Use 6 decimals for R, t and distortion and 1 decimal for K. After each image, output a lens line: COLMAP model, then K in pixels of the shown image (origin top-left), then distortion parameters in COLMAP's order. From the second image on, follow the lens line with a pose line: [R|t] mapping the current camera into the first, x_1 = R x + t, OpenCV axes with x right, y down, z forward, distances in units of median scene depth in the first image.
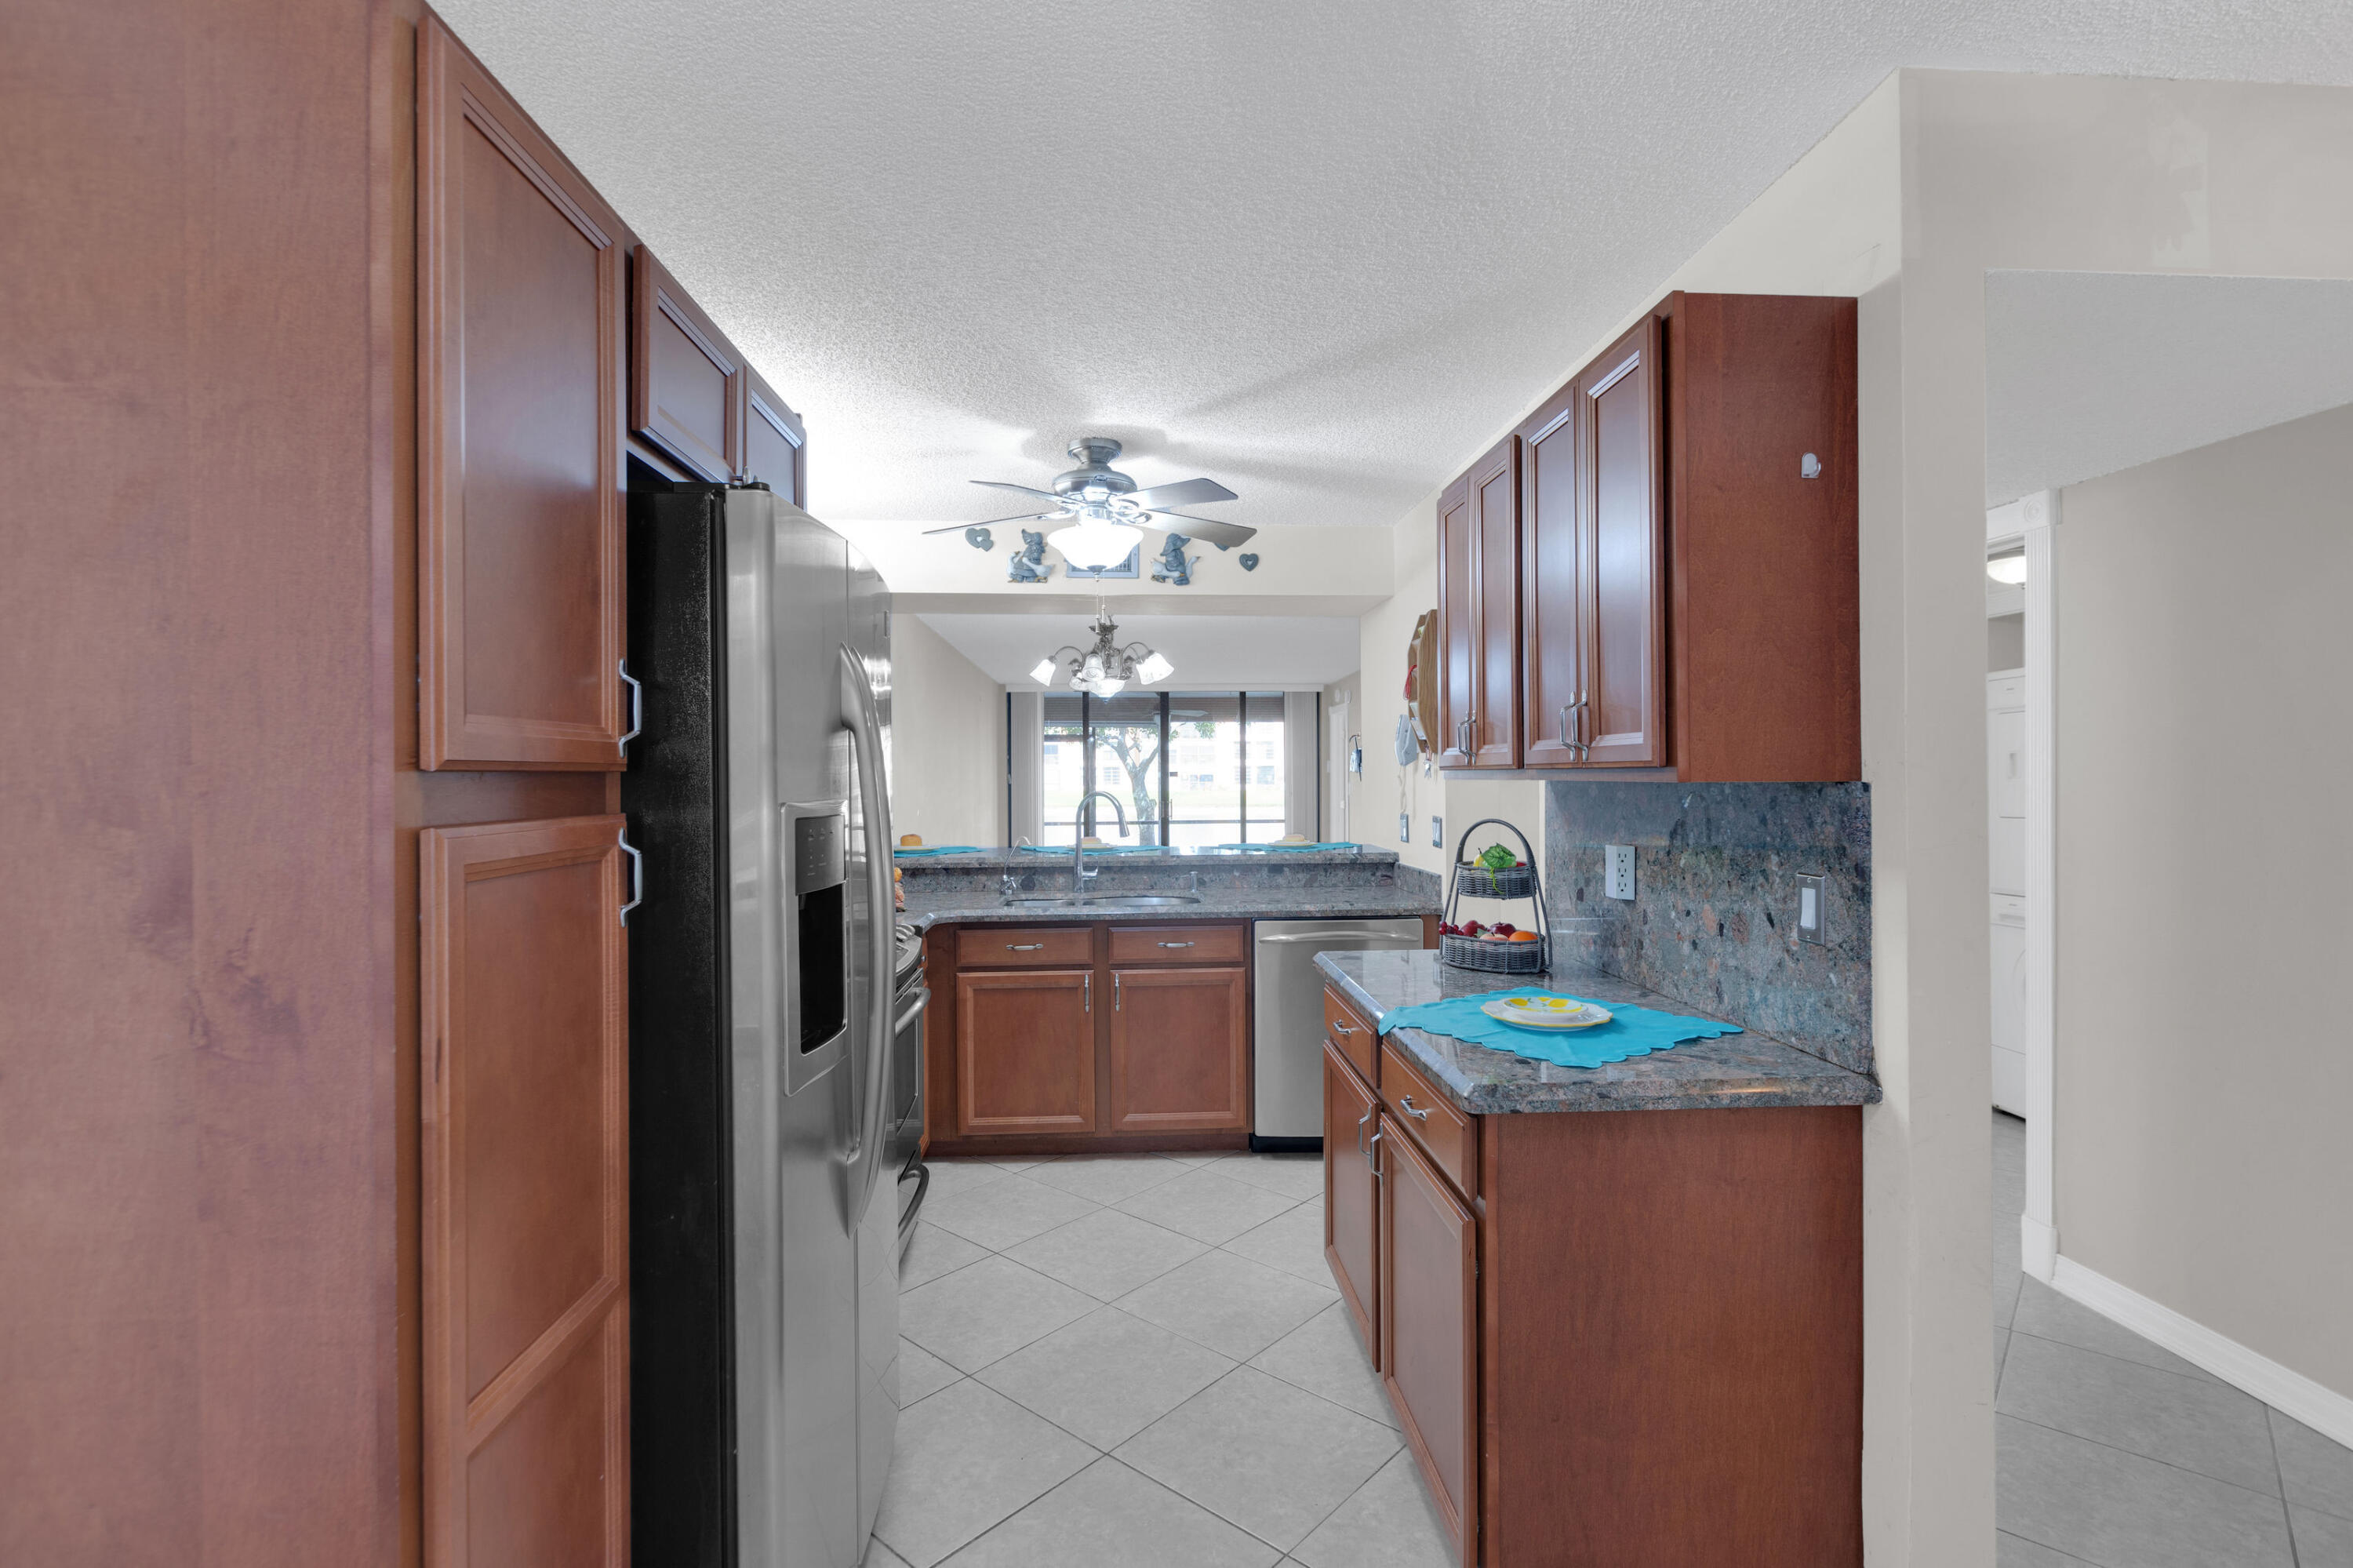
lens RADIAL K [[1102.3, 0, 1184.7], [0, 1102.3, 768.5], [0, 0, 1]] dist [-0.001449, 0.000044]
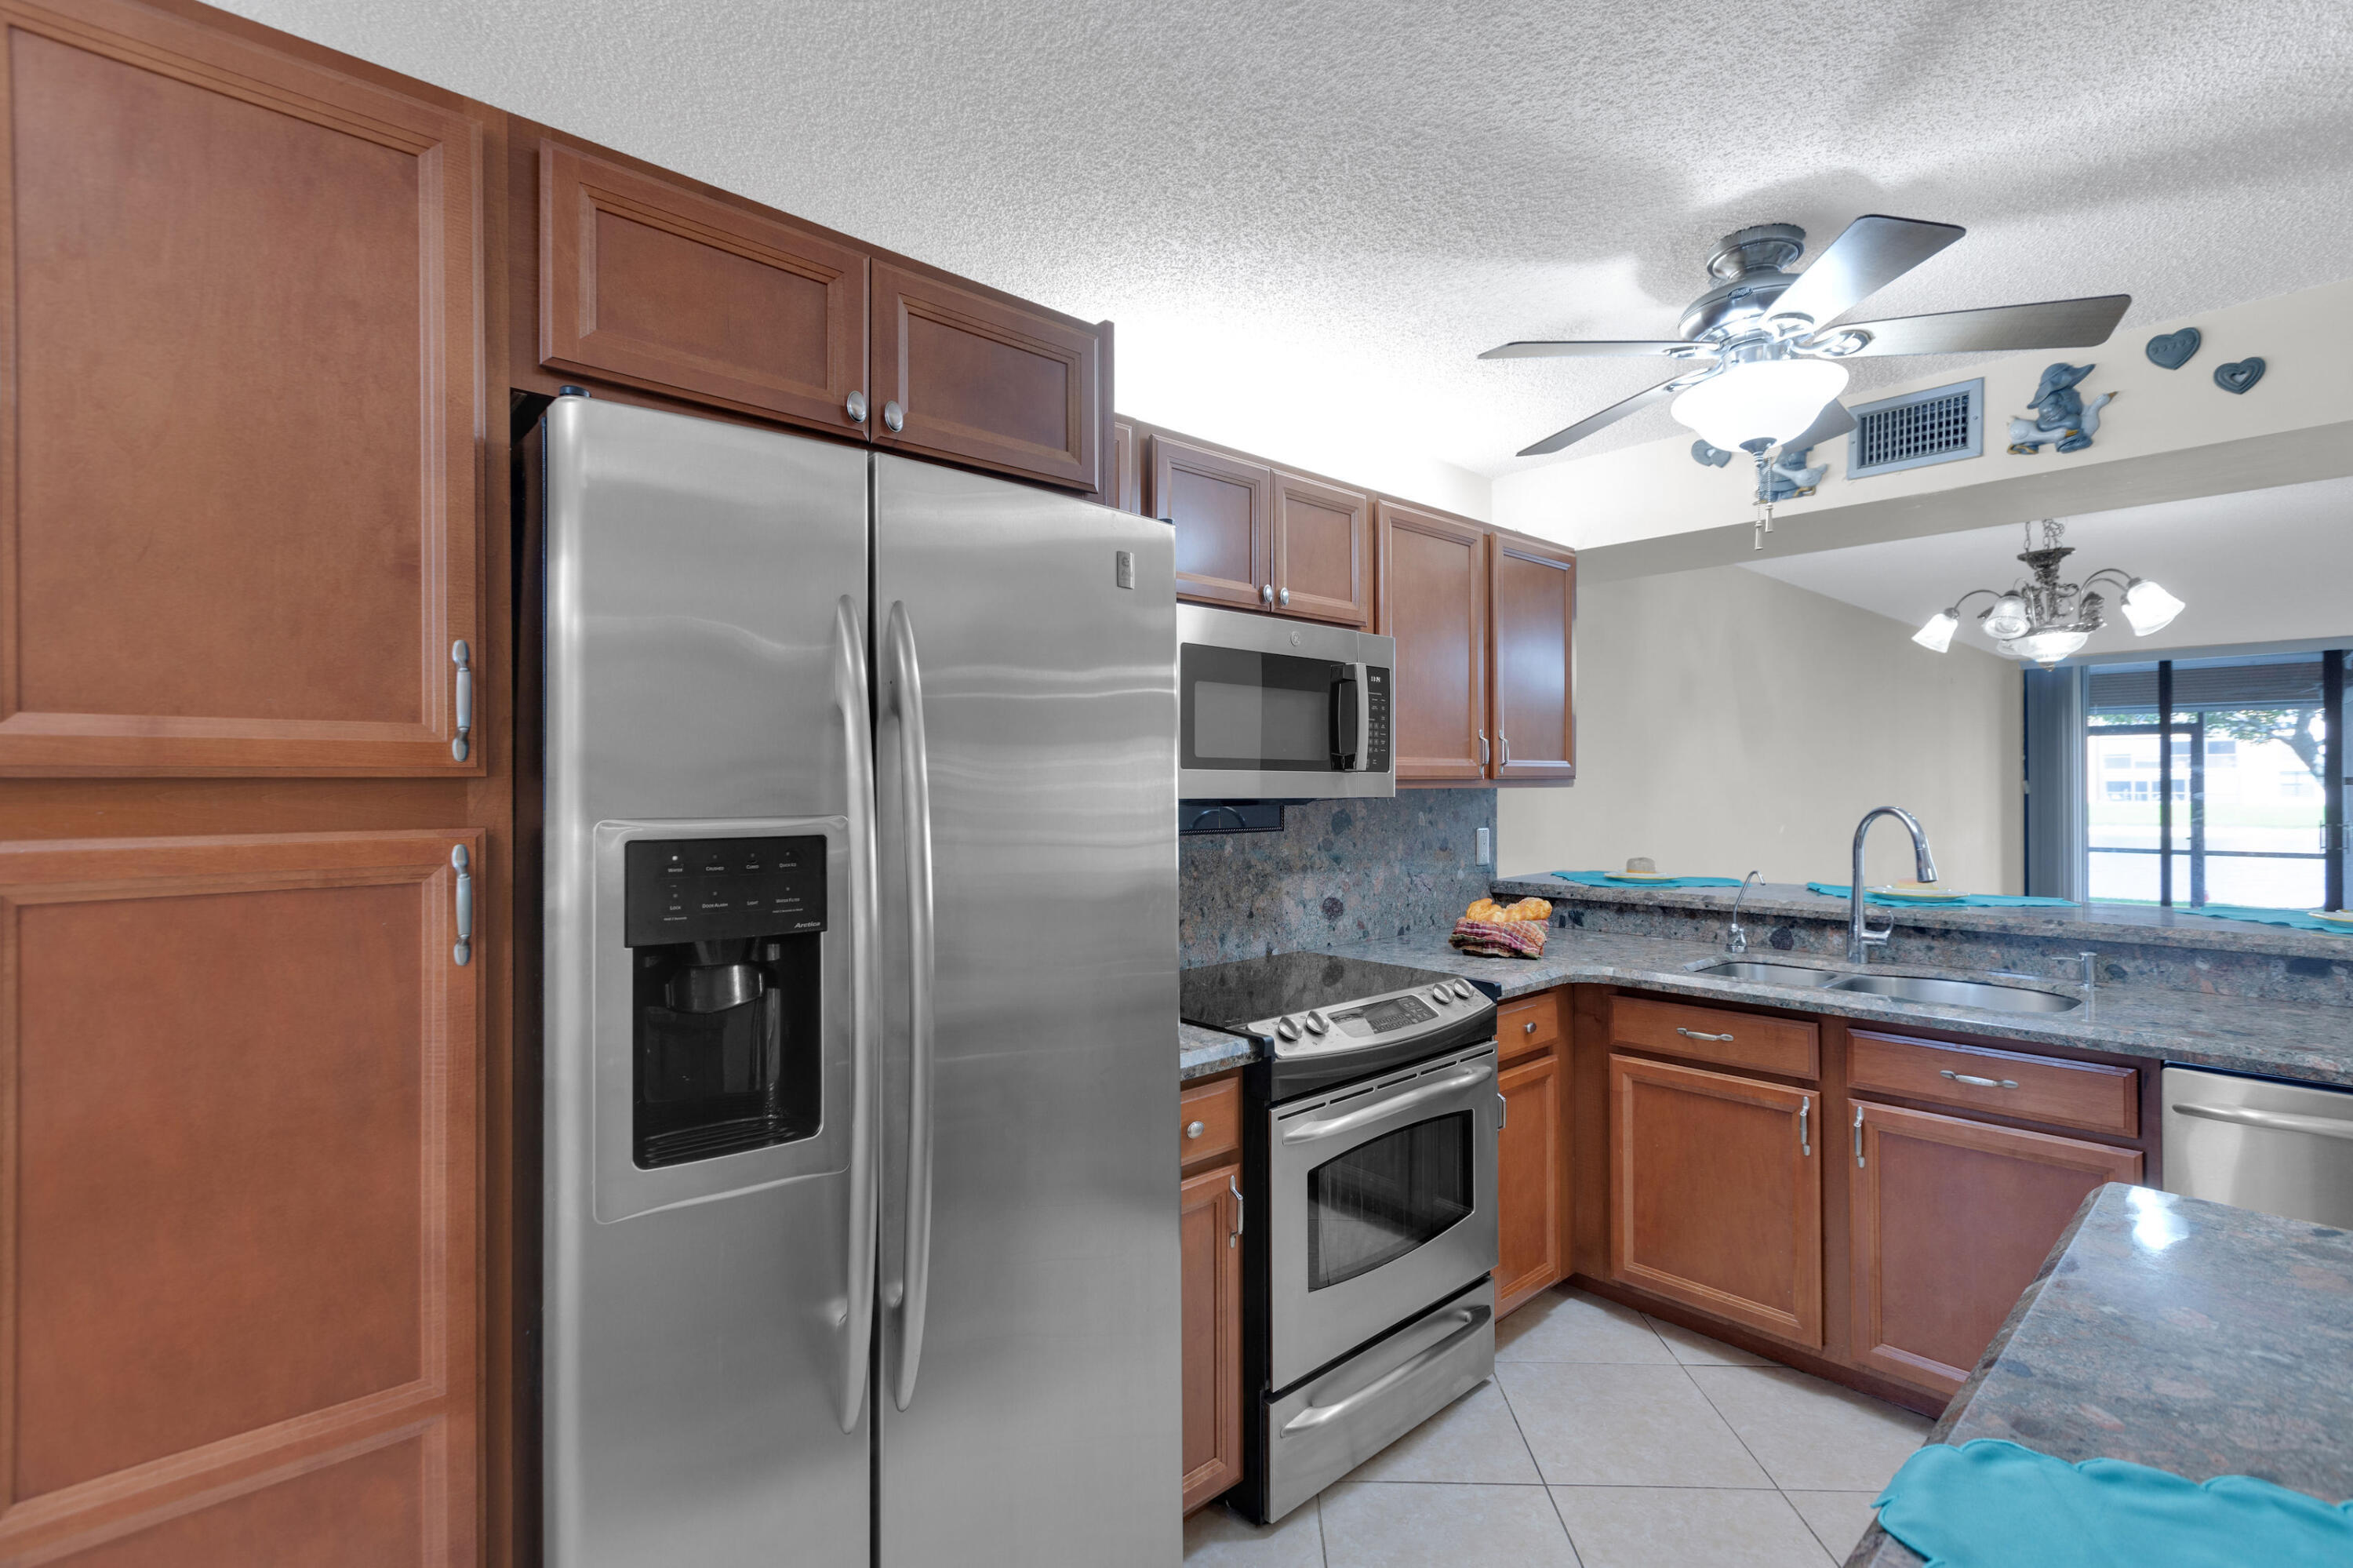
lens RADIAL K [[1084.5, 0, 1178.3], [0, 1084.5, 778.9], [0, 0, 1]] dist [0.001556, -0.000202]
pose [[0.627926, 0.000340, -0.778273, 0.172011], [0.002801, 0.999992, 0.002697, 0.002124], [0.778268, -0.003873, 0.627921, 0.334952]]
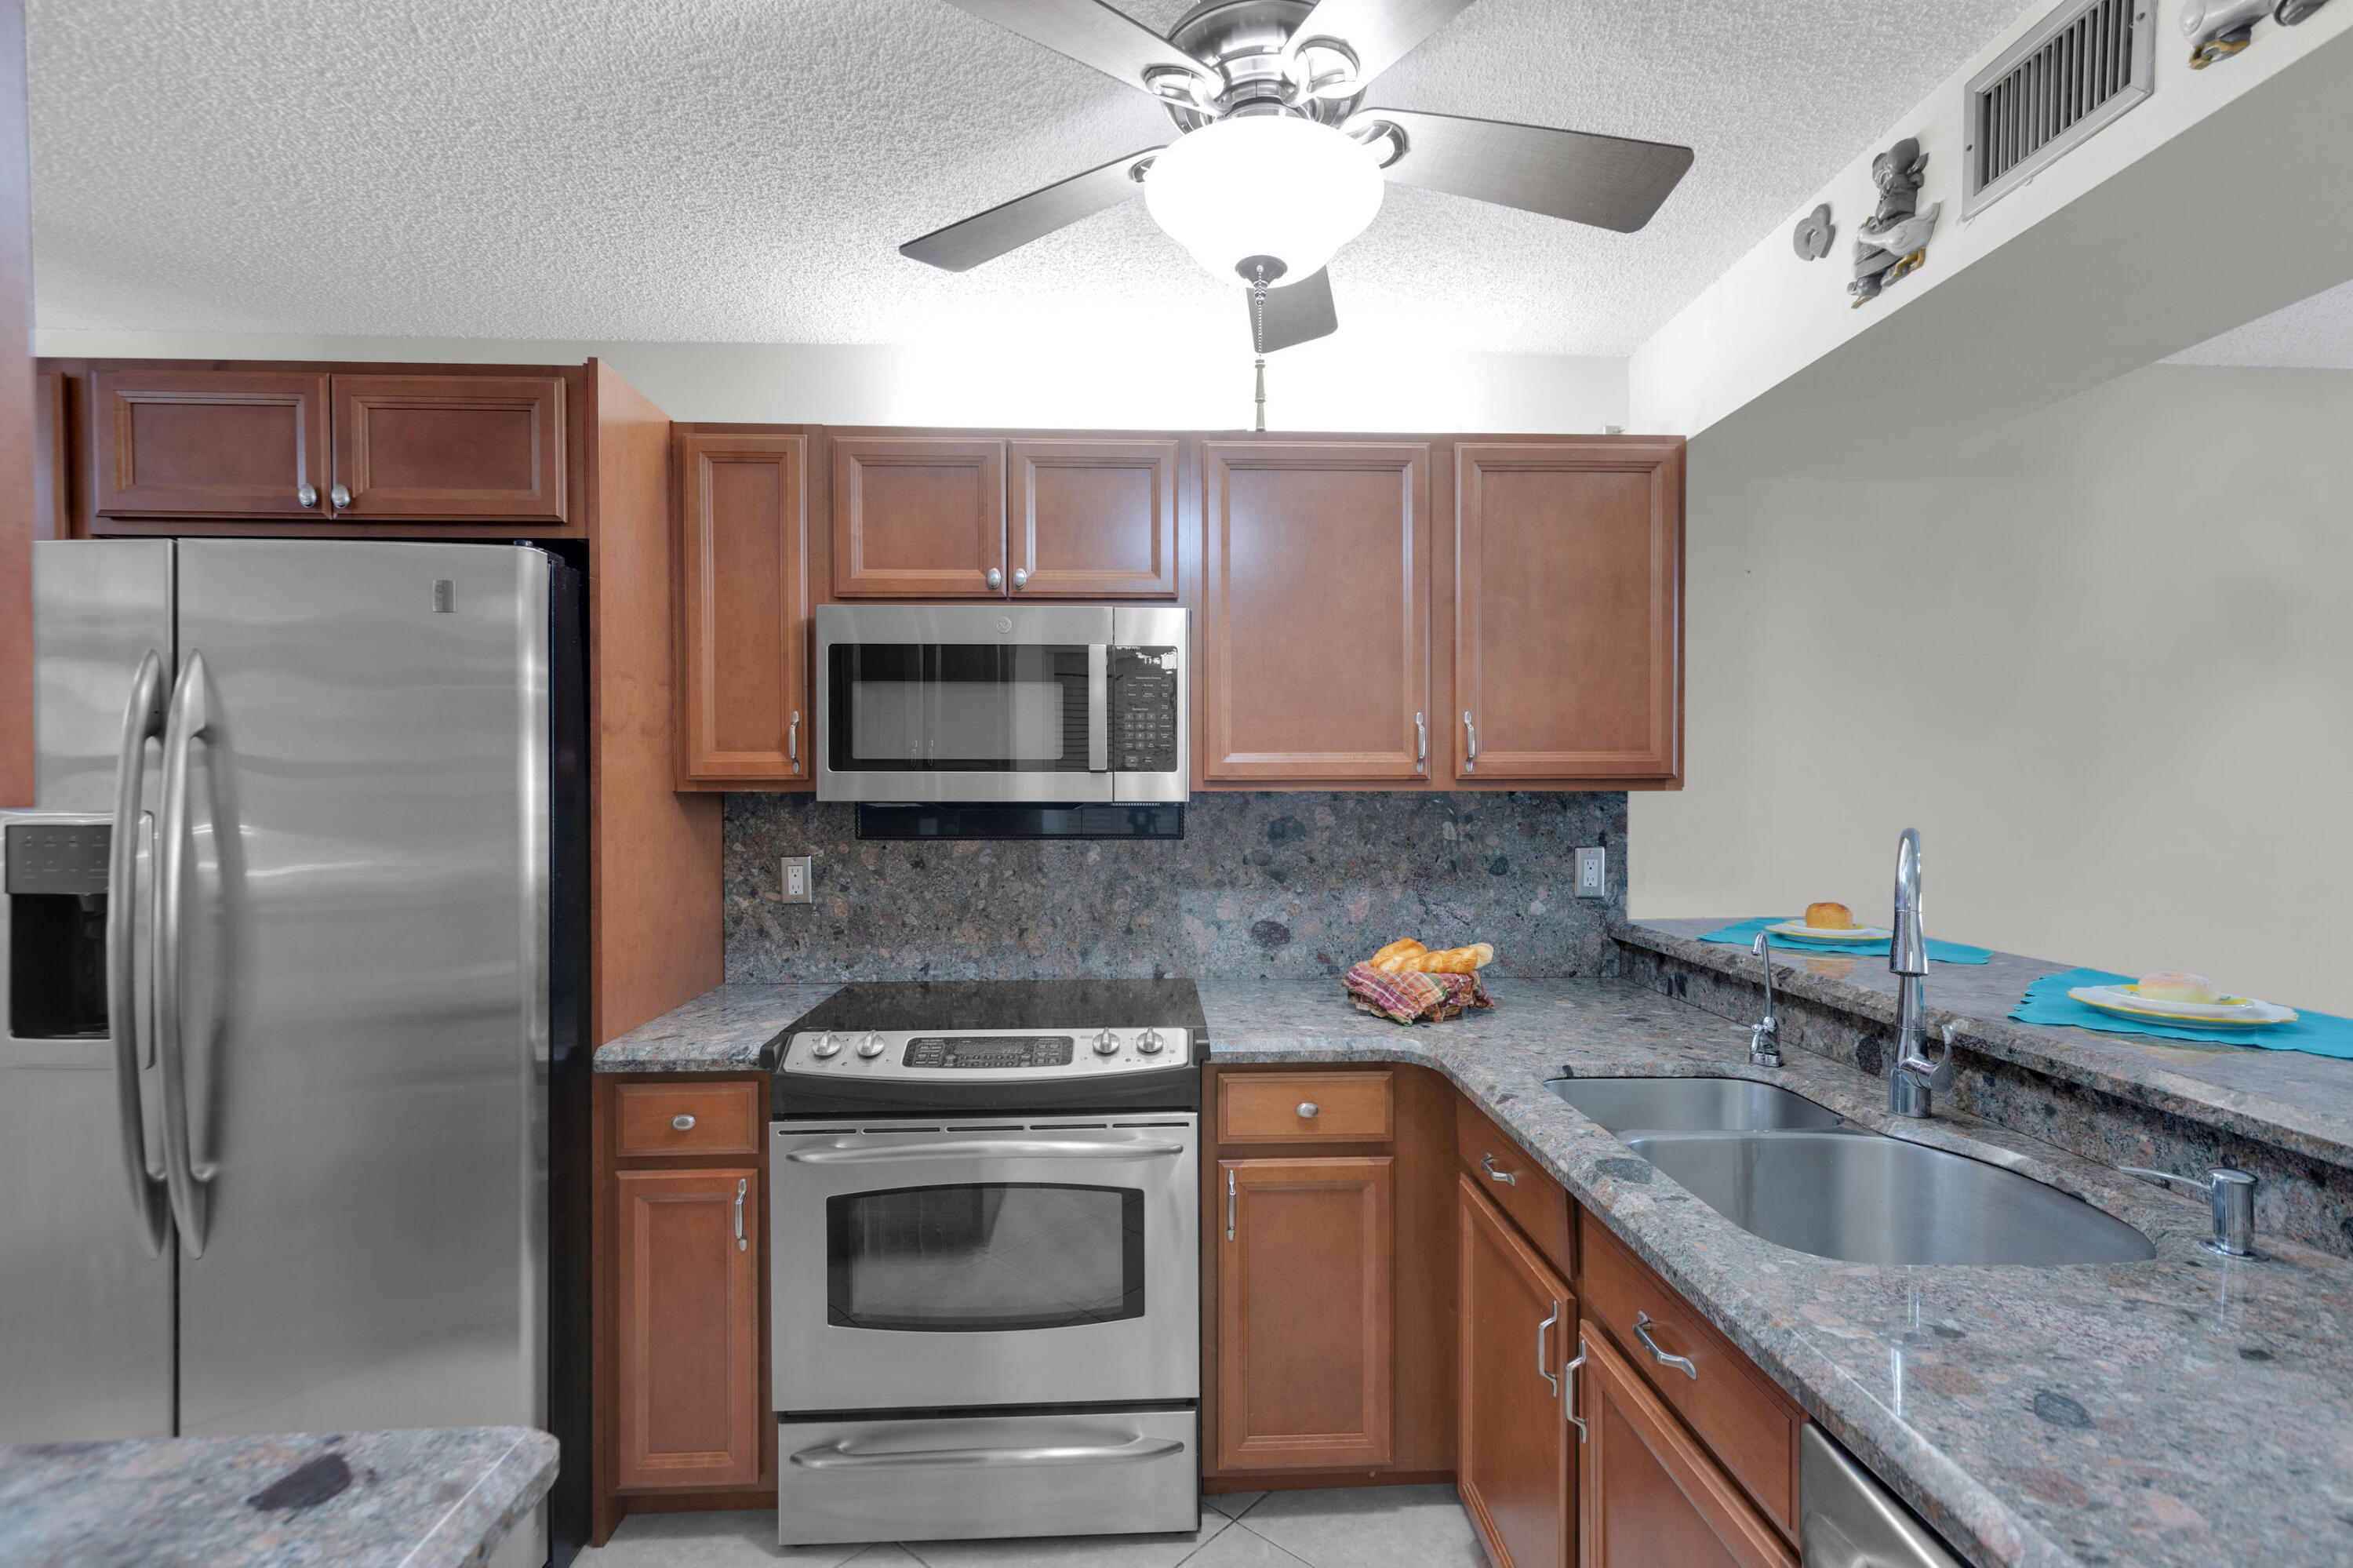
lens RADIAL K [[1095.0, 0, 1183.8], [0, 1095.0, 797.0], [0, 0, 1]] dist [0.003583, 0.001213]
pose [[-0.021460, 0.015212, -0.999654, 0.299158], [0.006632, 0.999864, 0.015073, 0.004899], [0.999748, -0.006306, -0.021558, 0.894883]]
